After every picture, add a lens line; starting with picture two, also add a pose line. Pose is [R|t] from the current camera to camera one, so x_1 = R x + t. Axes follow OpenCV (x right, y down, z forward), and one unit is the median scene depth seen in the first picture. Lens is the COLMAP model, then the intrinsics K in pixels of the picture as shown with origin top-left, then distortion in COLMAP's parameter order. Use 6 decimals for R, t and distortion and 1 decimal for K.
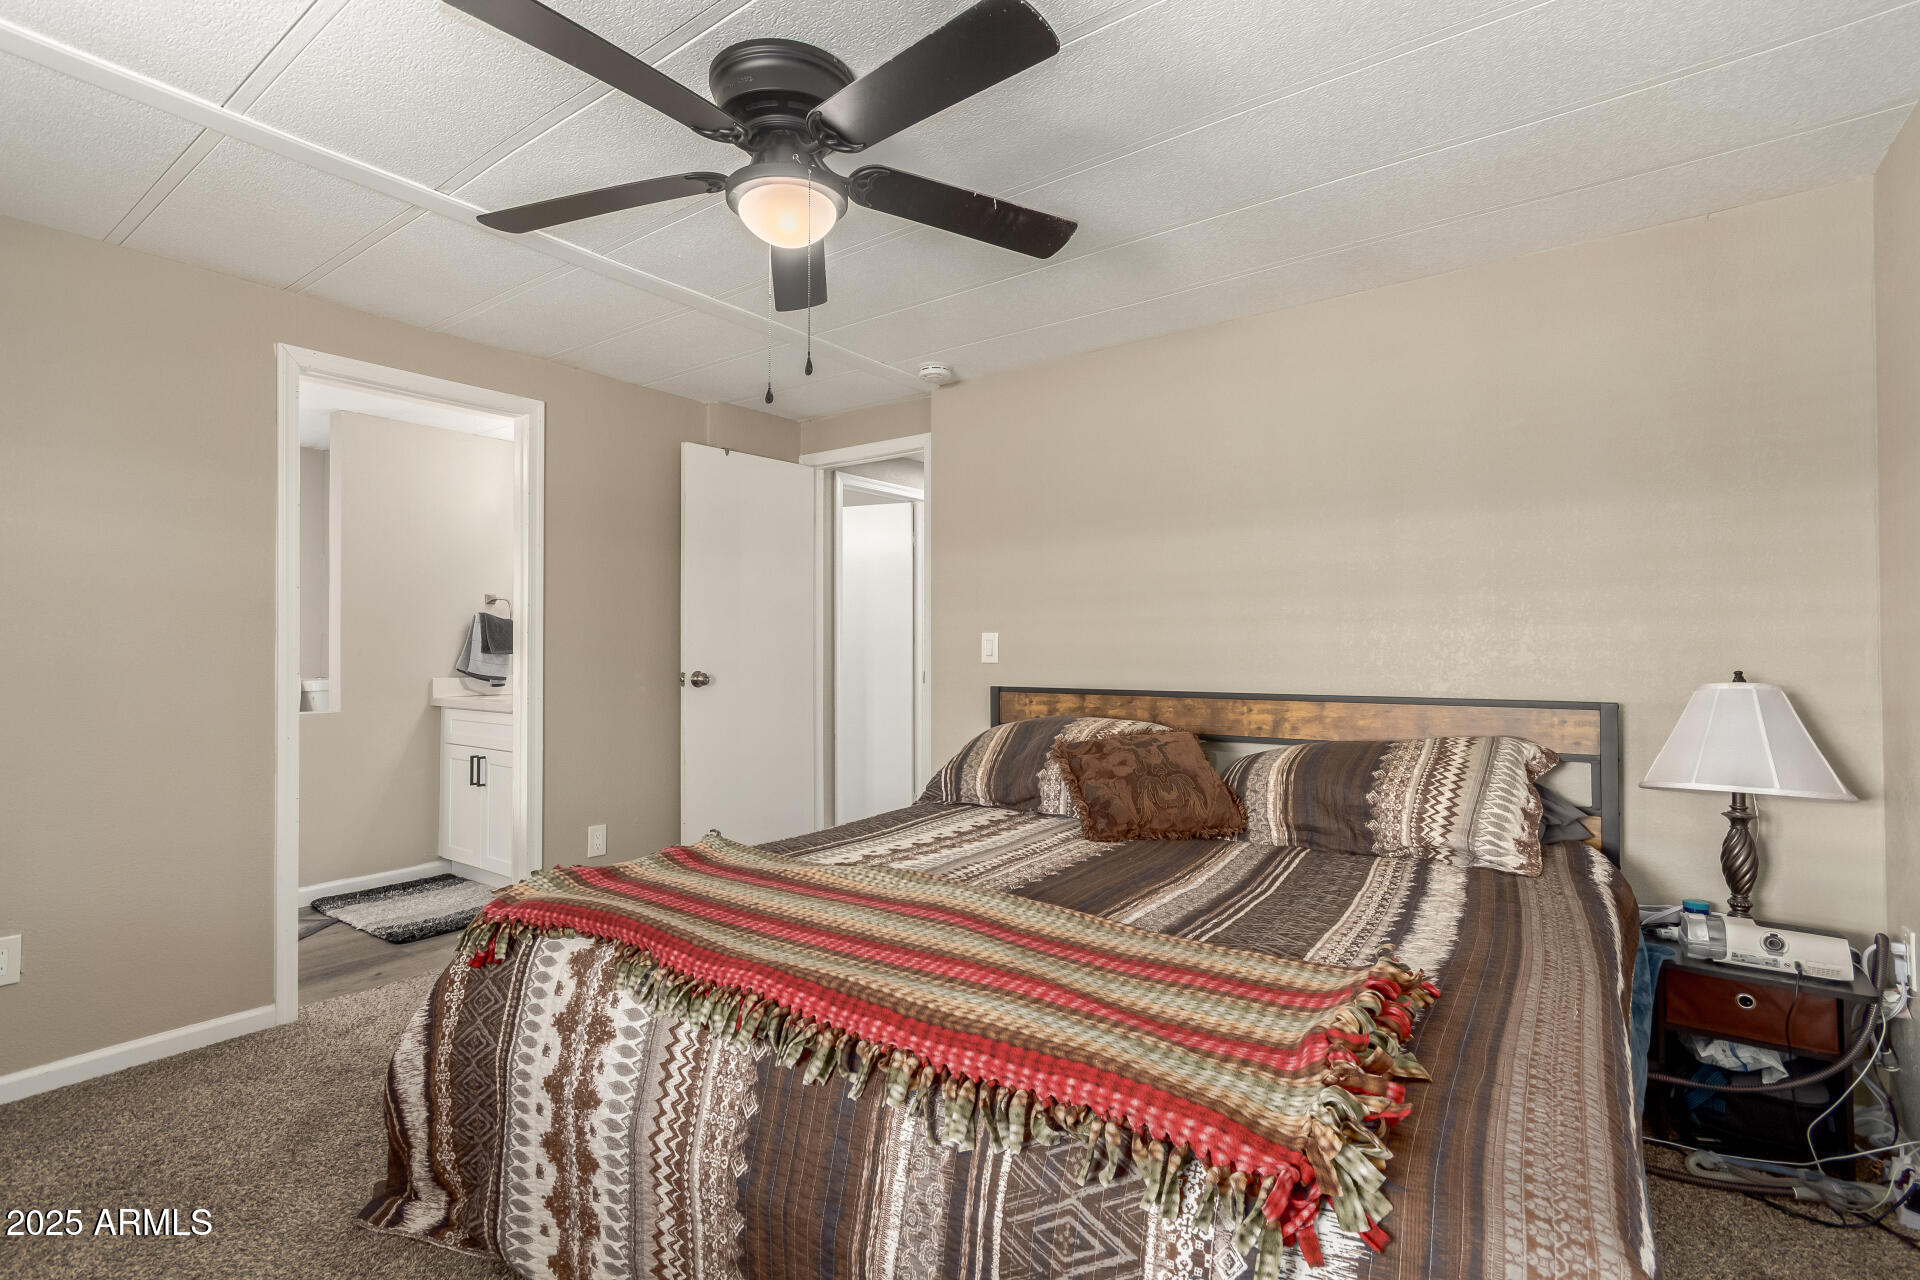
lens RADIAL K [[888.7, 0, 962.2], [0, 888.7, 638.4], [0, 0, 1]] dist [0.012971, -0.000902]
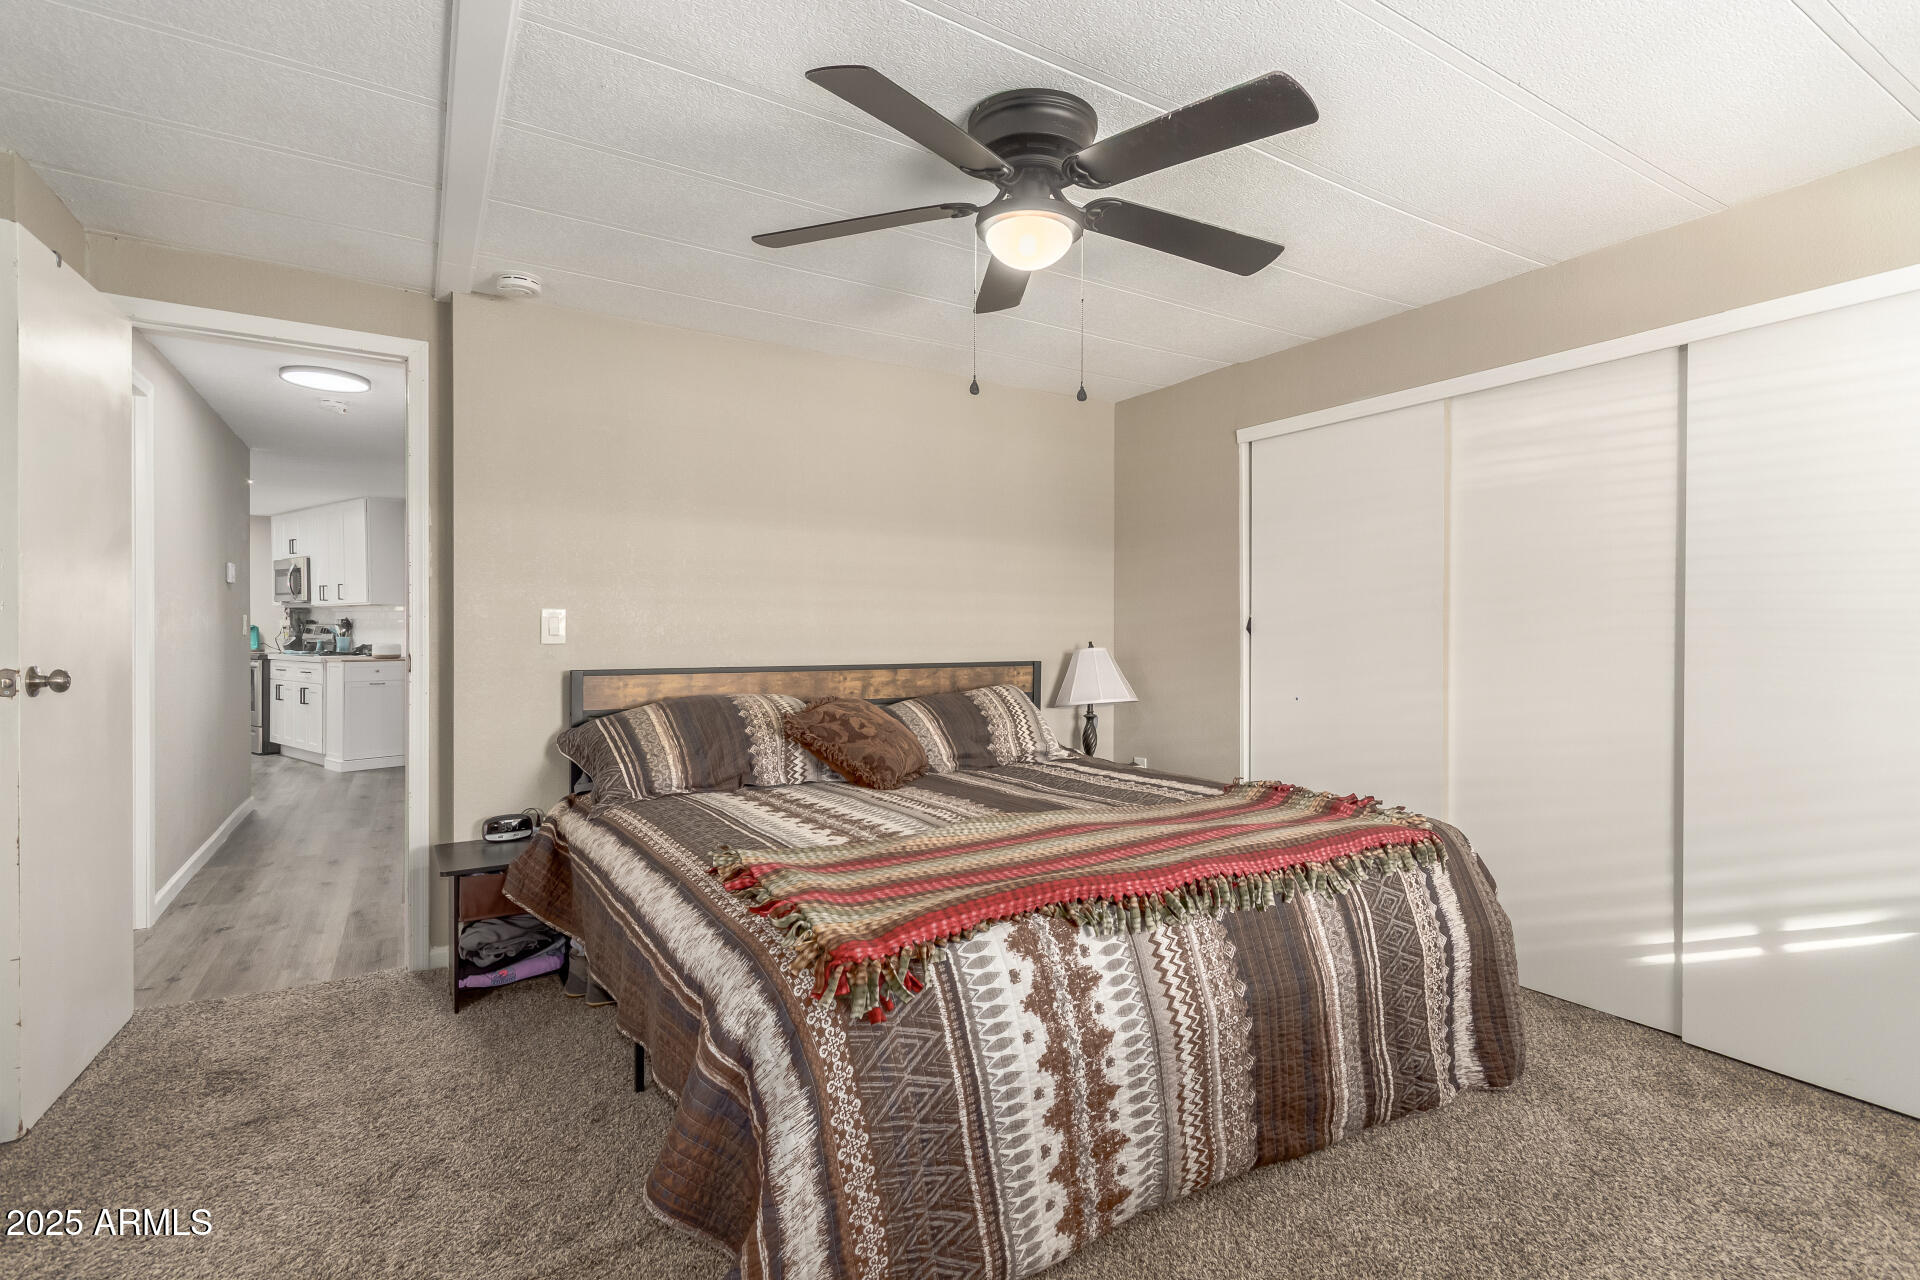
lens RADIAL K [[888.7, 0, 962.8], [0, 888.7, 641.7], [0, 0, 1]] dist [0.012971, -0.000902]
pose [[0.379877, -0.008986, 0.924993, -1.376073], [-0.015253, 0.999756, 0.015976, 0.013081], [-0.924911, -0.020178, 0.379648, 0.696111]]
